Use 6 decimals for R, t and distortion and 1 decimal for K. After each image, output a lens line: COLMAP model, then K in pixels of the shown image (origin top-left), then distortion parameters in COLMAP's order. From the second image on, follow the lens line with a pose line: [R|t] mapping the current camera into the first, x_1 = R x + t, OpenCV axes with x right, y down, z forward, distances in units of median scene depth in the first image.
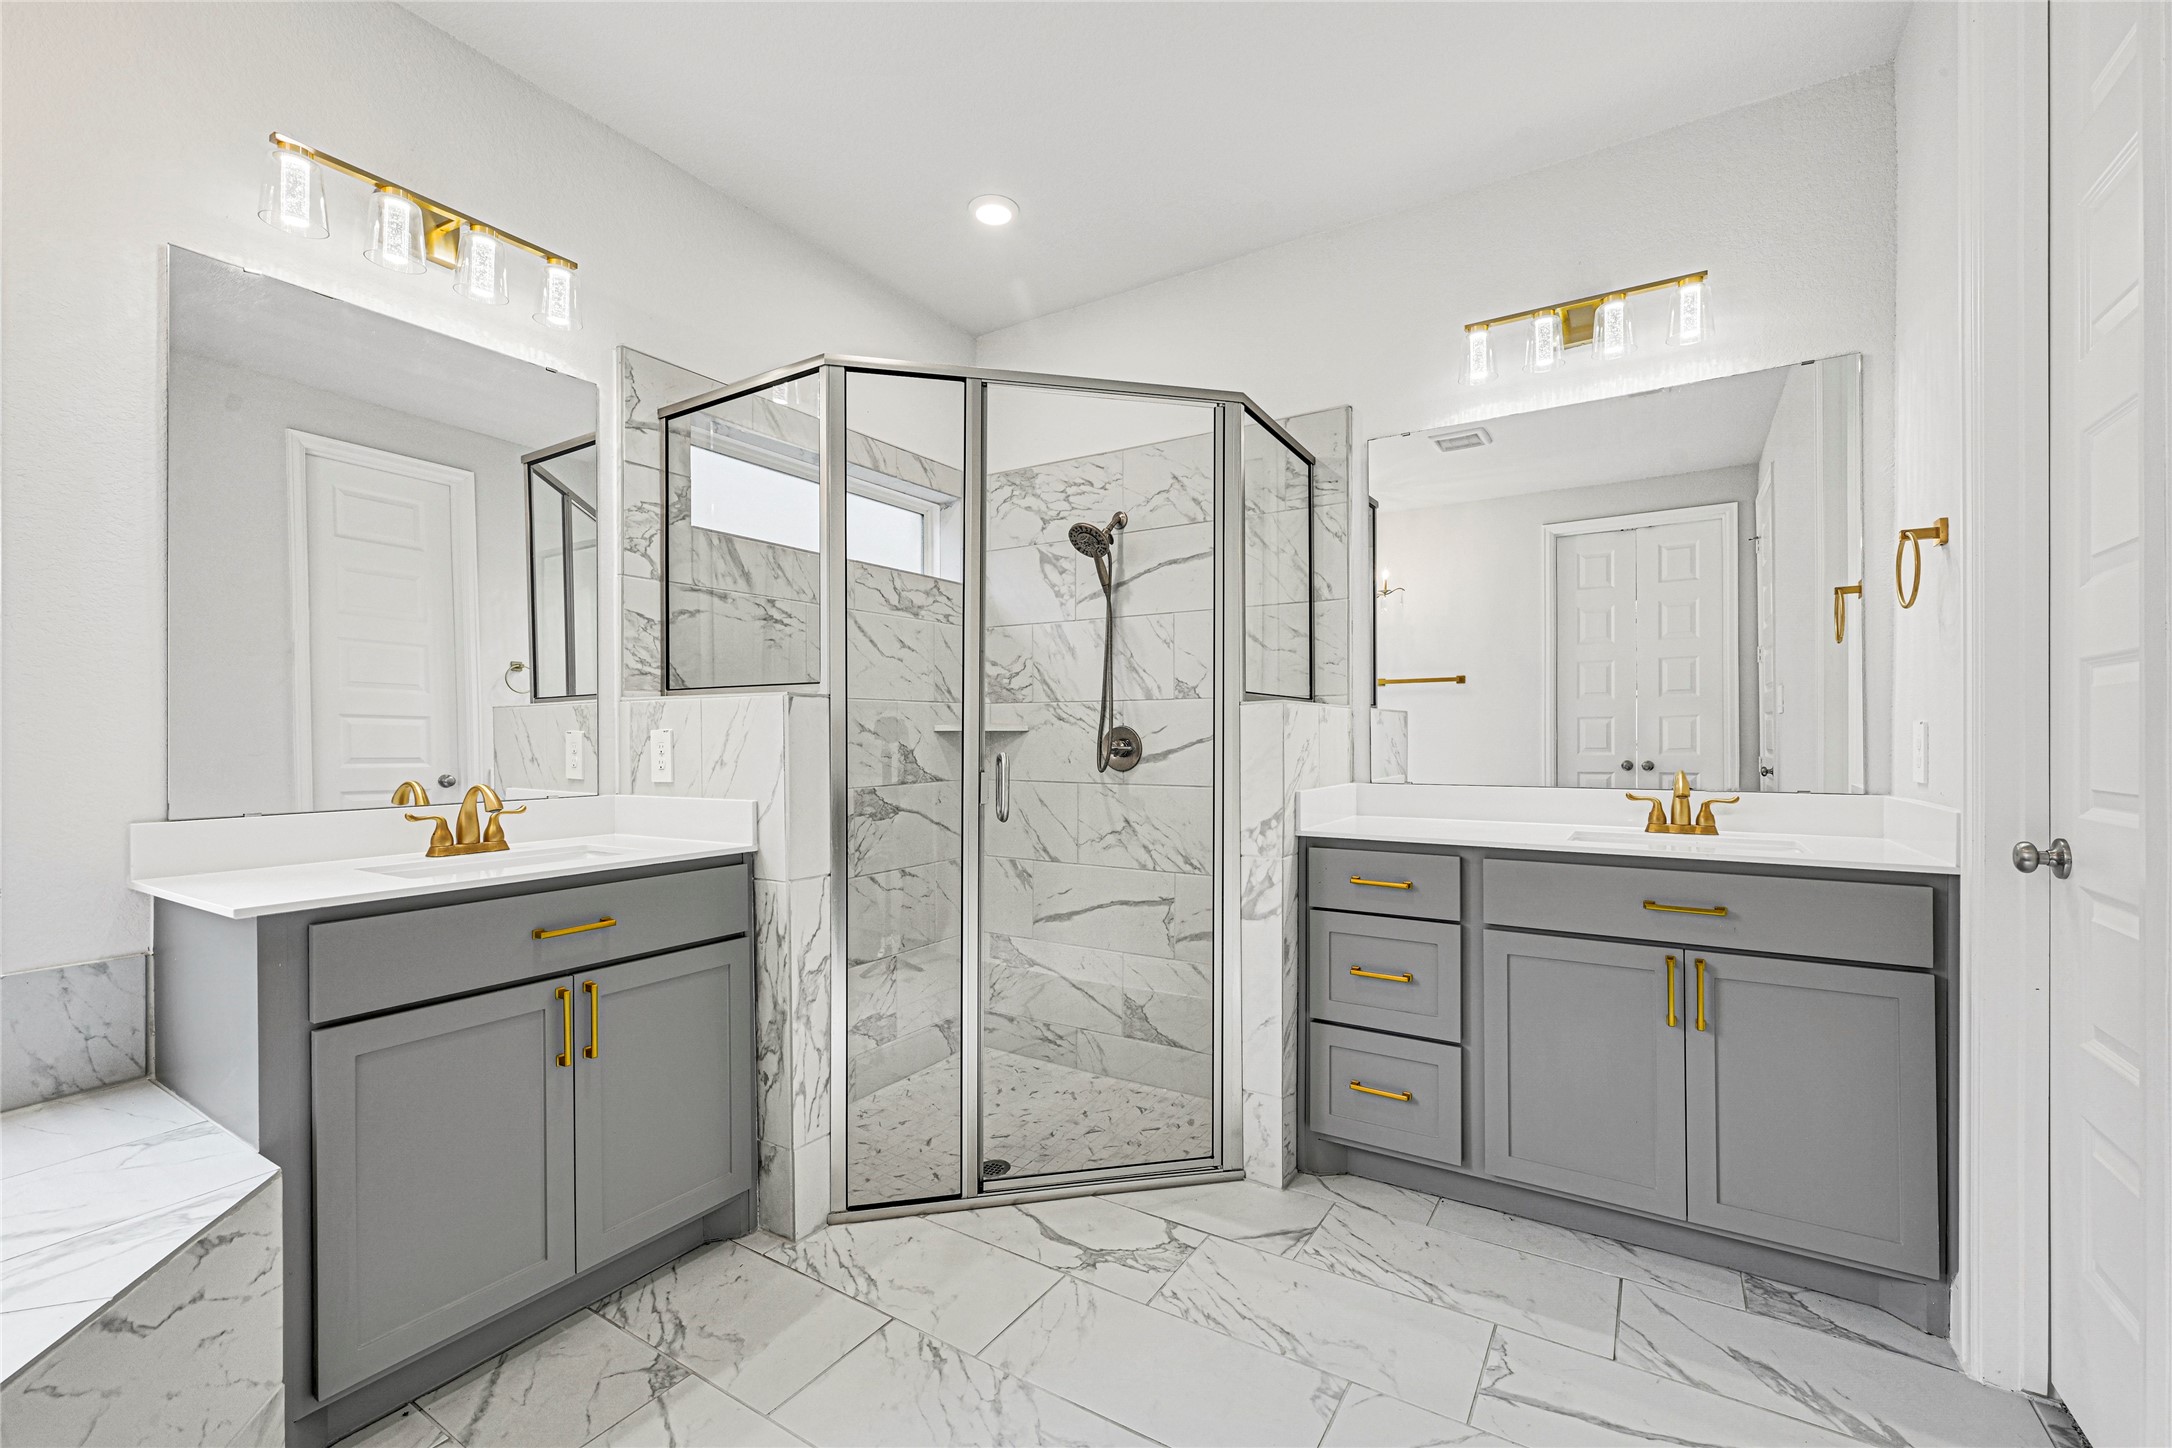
lens RADIAL K [[896.6, 0, 1088.4], [0, 896.6, 731.4], [0, 0, 1]] dist [0.000593, 0.000267]
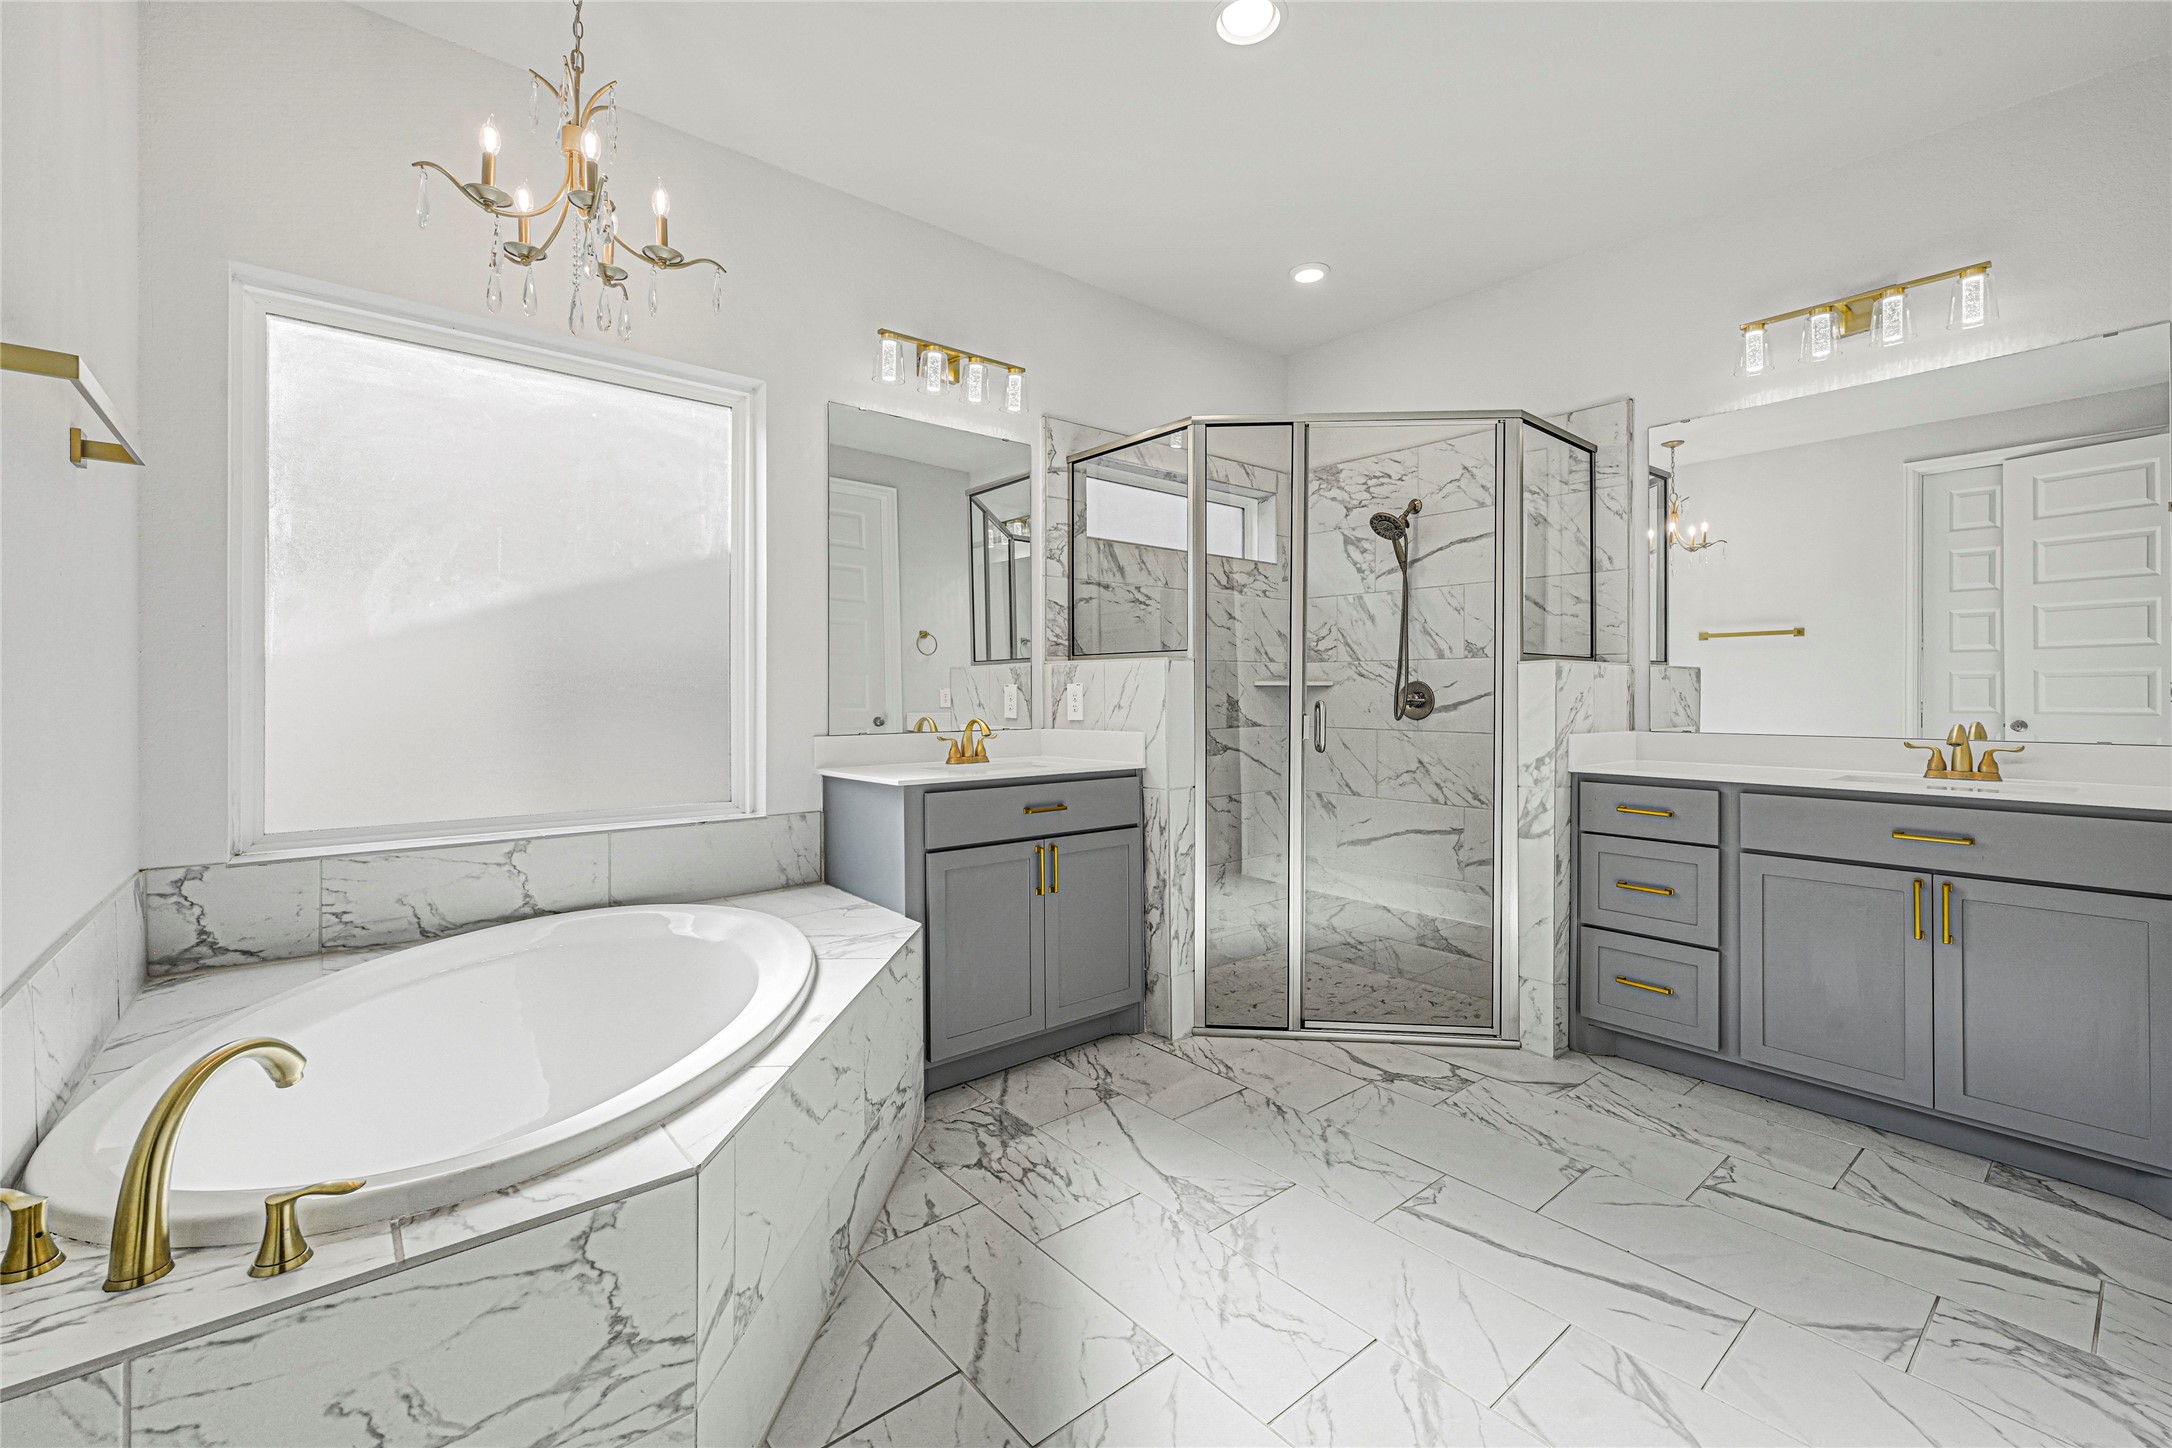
lens RADIAL K [[896.6, 0, 1090.9], [0, 896.6, 688.6], [0, 0, 1]] dist [0.000593, 0.000267]
pose [[0.951221, 0.002265, -0.308503, -0.008739], [-0.001829, 0.999997, 0.001703, 0.003714], [0.308506, -0.001056, 0.951222, -0.367642]]
